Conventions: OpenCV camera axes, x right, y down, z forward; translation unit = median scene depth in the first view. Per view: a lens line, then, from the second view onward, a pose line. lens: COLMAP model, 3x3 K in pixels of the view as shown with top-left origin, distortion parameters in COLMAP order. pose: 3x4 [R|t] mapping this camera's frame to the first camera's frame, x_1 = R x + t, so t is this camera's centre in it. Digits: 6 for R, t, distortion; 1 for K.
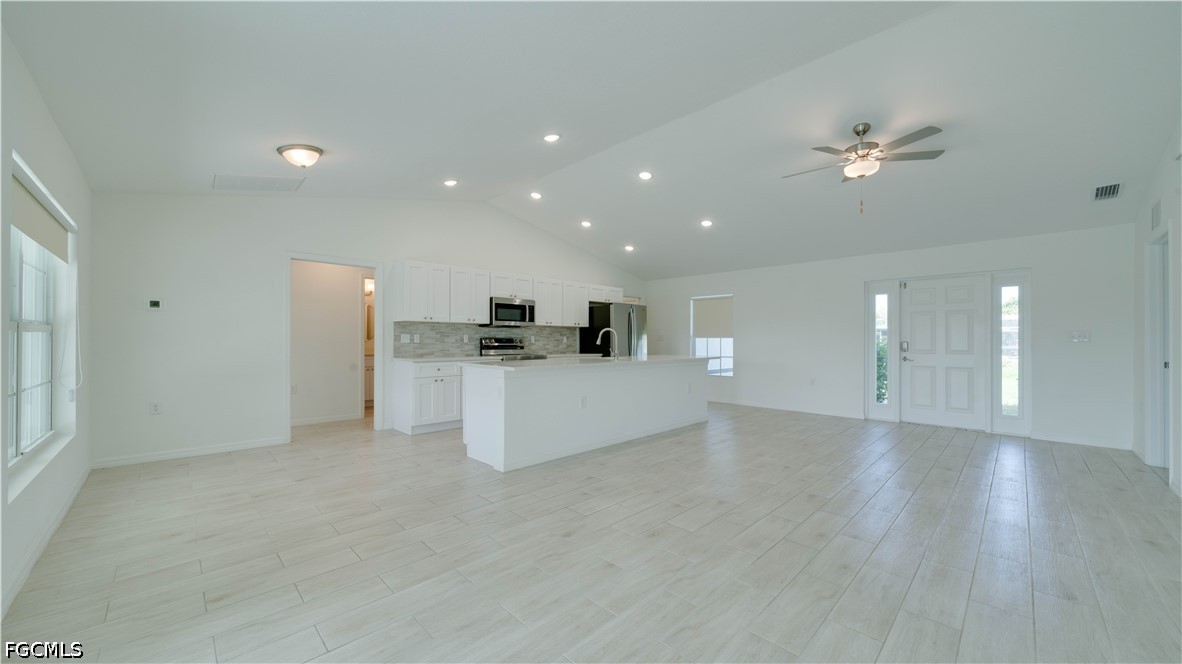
lens RADIAL K [[420.5, 0, 590.2], [0, 420.5, 337.1], [0, 0, 1]] dist [-0.001498, -0.000195]
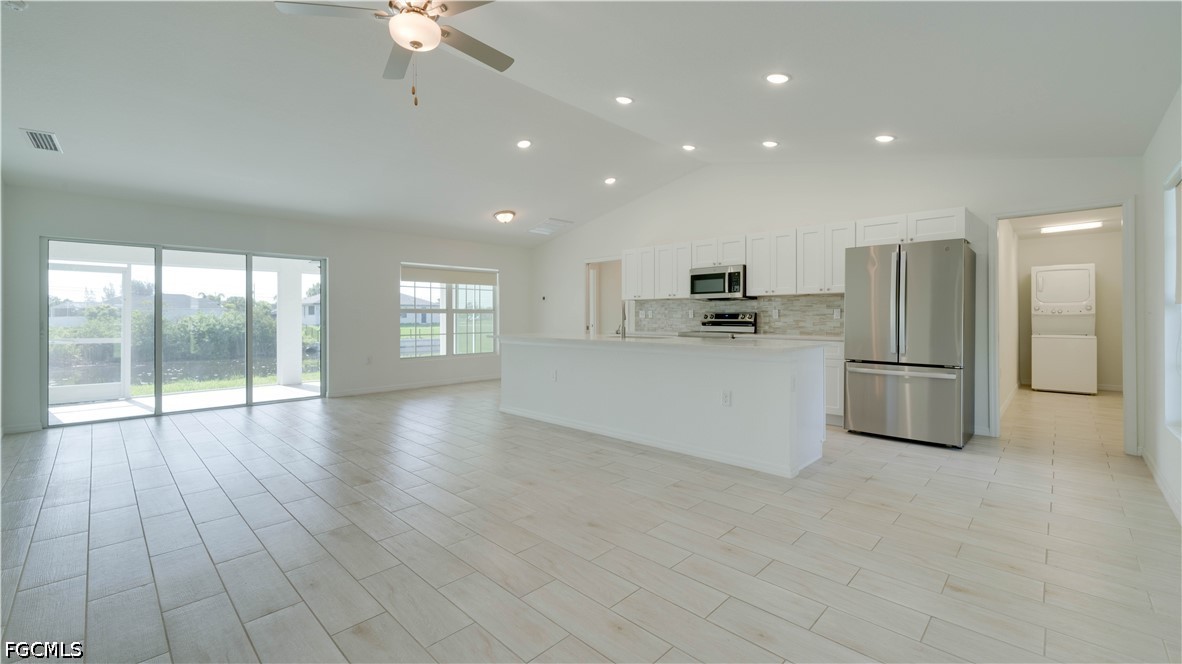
lens RADIAL K [[482.9, 0, 591.0], [0, 482.9, 332.0], [0, 0, 1]] dist [0.000627, 0.000008]
pose [[0.012810, 0.030269, -0.999460, 0.799657], [0.009384, 0.999494, 0.030390, 0.009111], [0.999874, -0.009768, 0.012519, 0.726843]]
